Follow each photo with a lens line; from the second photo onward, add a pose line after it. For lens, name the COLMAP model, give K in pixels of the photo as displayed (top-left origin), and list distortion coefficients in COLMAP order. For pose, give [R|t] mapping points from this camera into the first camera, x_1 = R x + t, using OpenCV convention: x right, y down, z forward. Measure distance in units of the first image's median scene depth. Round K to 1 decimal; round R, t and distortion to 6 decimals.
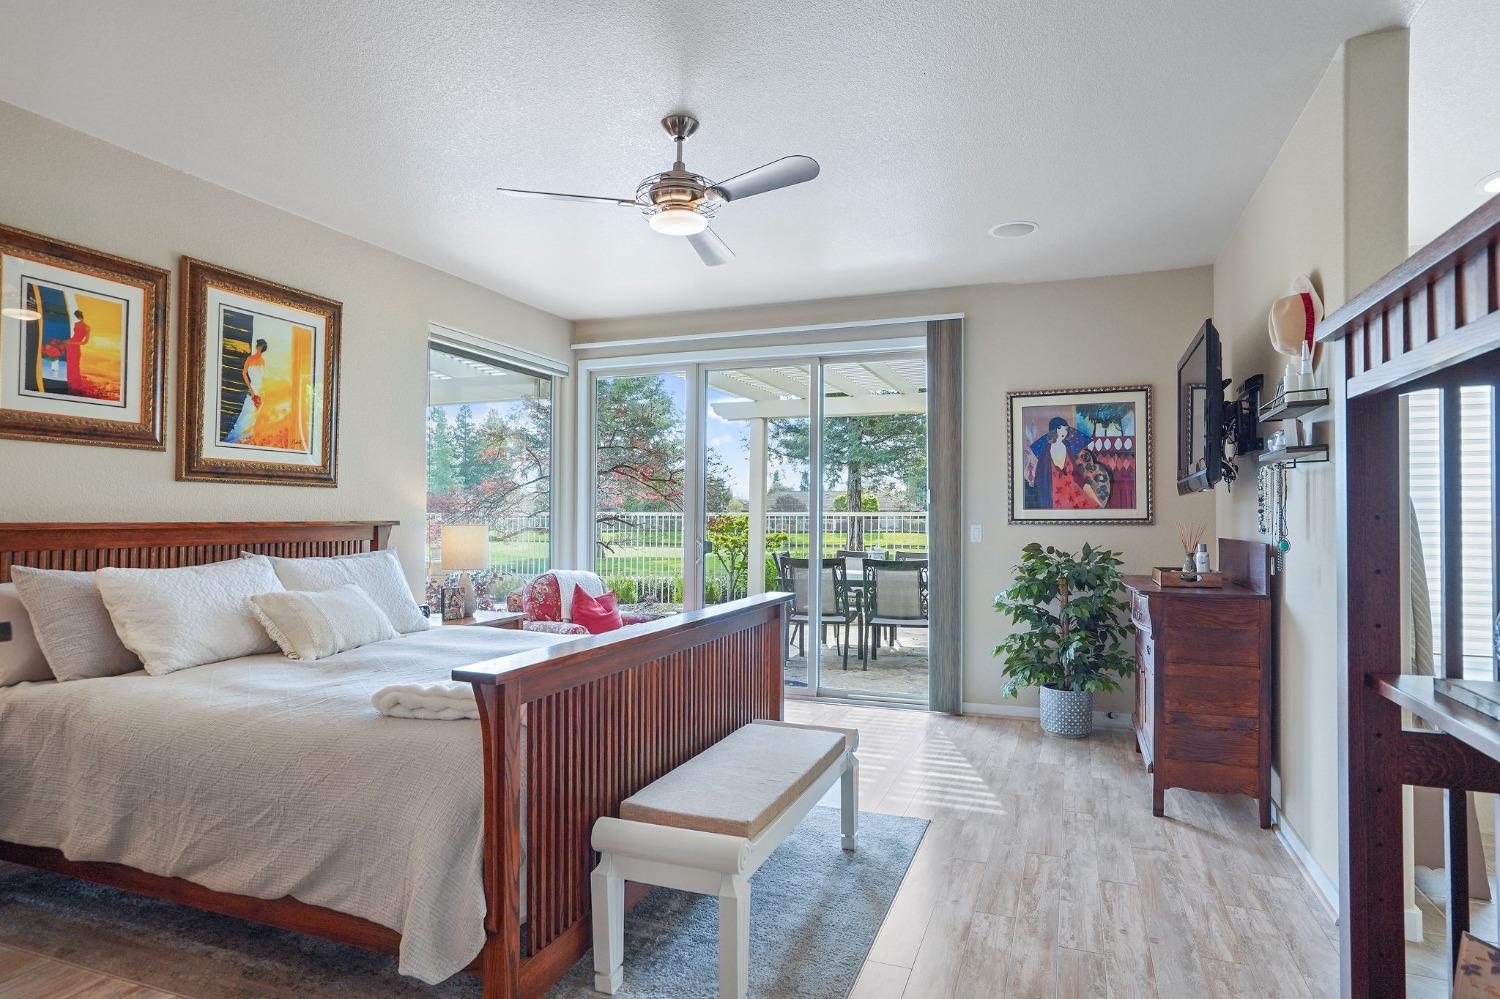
lens RADIAL K [[823.3, 0, 749.0], [0, 823.3, 503.9], [0, 0, 1]] dist [-0.033433, 0.011694]
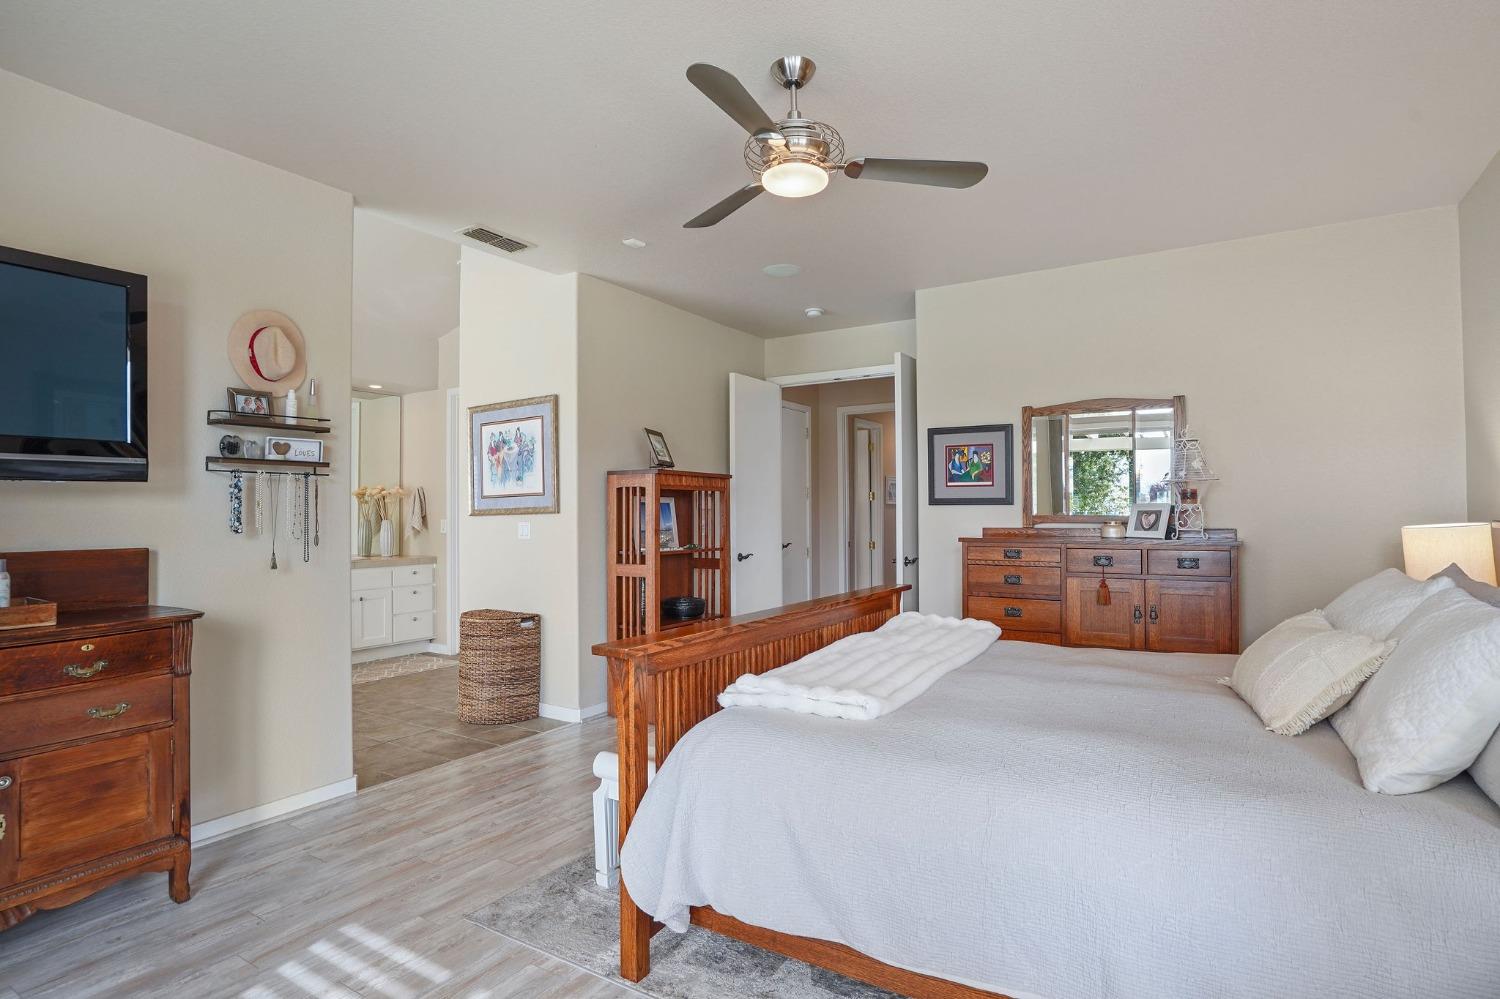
lens RADIAL K [[771.4, 0, 754.2], [0, 771.4, 502.8], [0, 0, 1]] dist [-0.006812, 0.000184]
pose [[-0.980907, -0.007723, 0.194324, -0.207100], [-0.012270, 0.999678, -0.022201, 0.007216], [-0.194090, -0.024162, -0.980686, 1.835403]]
